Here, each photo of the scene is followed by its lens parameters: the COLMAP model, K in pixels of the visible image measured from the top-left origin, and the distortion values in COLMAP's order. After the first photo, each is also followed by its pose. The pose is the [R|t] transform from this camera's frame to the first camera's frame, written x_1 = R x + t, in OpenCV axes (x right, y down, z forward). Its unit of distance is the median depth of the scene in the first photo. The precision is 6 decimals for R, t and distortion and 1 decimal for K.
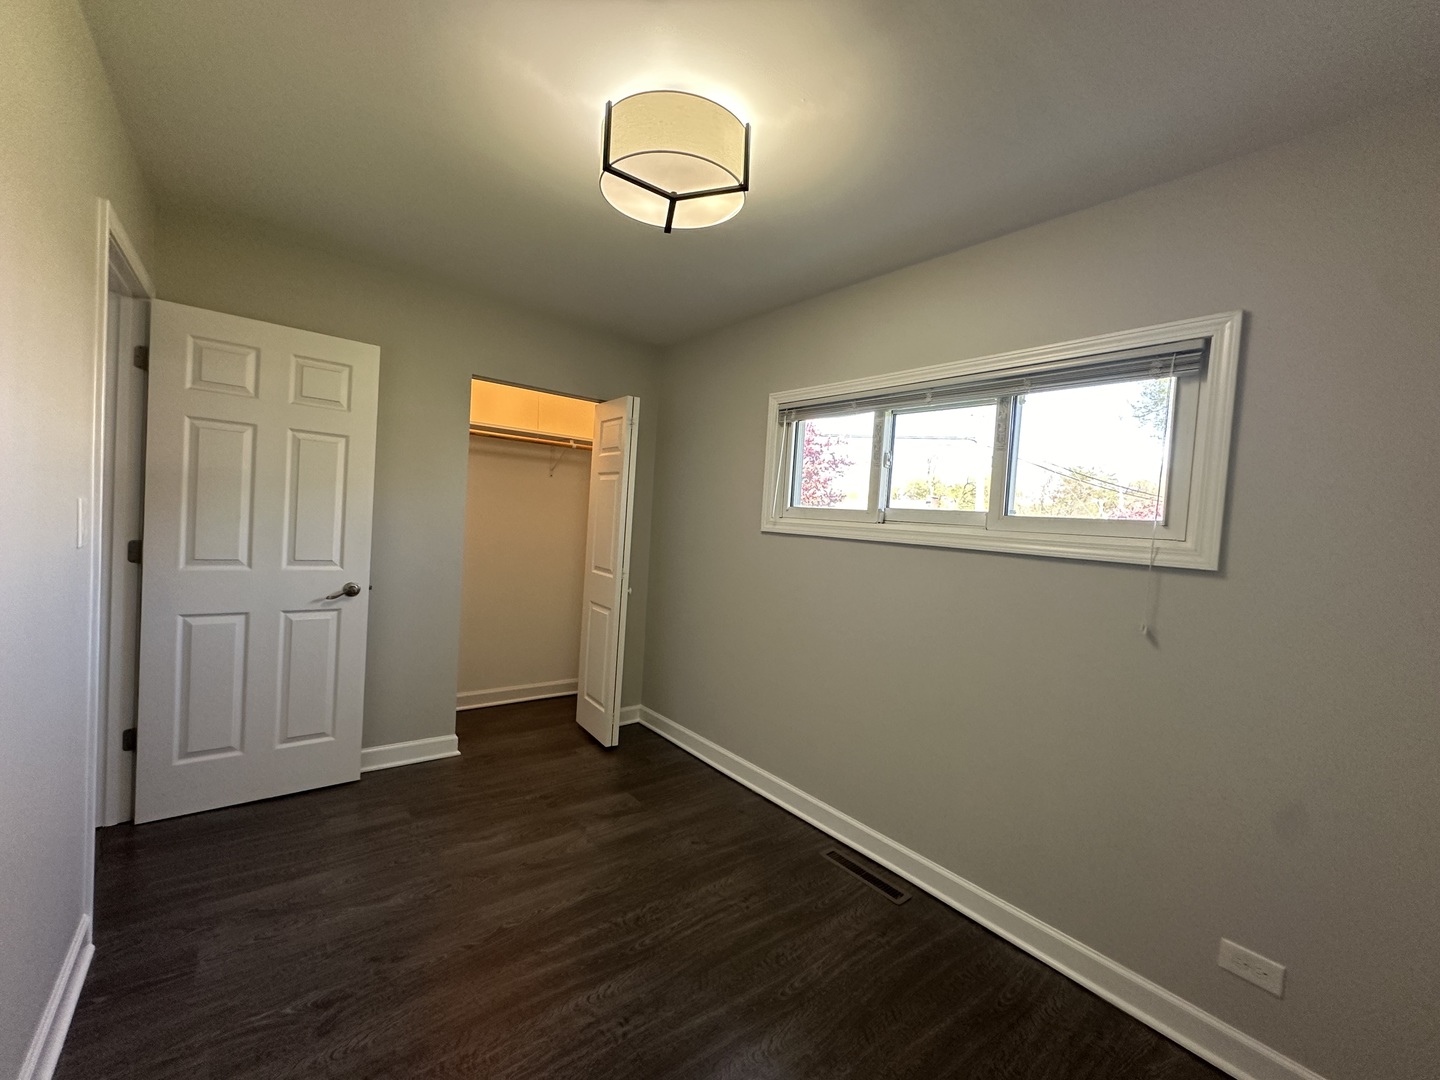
lens RADIAL K [[566.1, 0, 720.0], [0, 566.1, 540.0], [0, 0, 1]] dist [-0.000324, 0.000026]
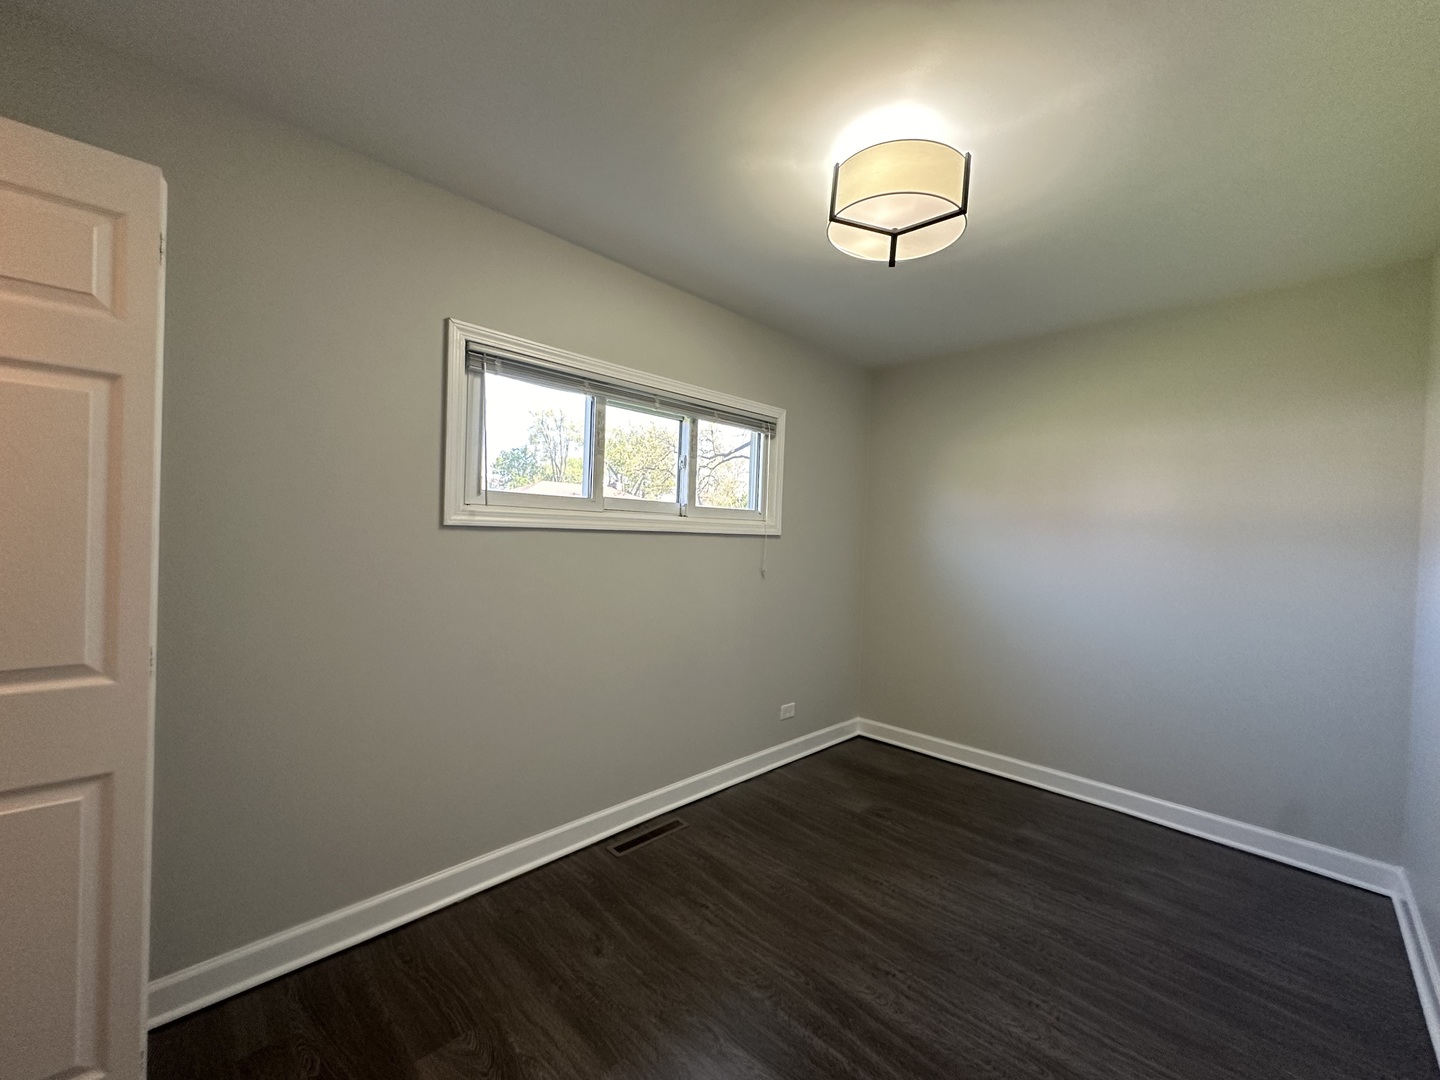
lens RADIAL K [[571.4, 0, 714.4], [0, 571.4, 539.4], [0, 0, 1]] dist [-0.001361, 0.000143]
pose [[-0.072719, -0.084818, 0.993739, -0.915038], [-0.000620, 0.996381, 0.084998, -0.083161], [-0.997352, 0.005565, -0.072509, 1.087435]]
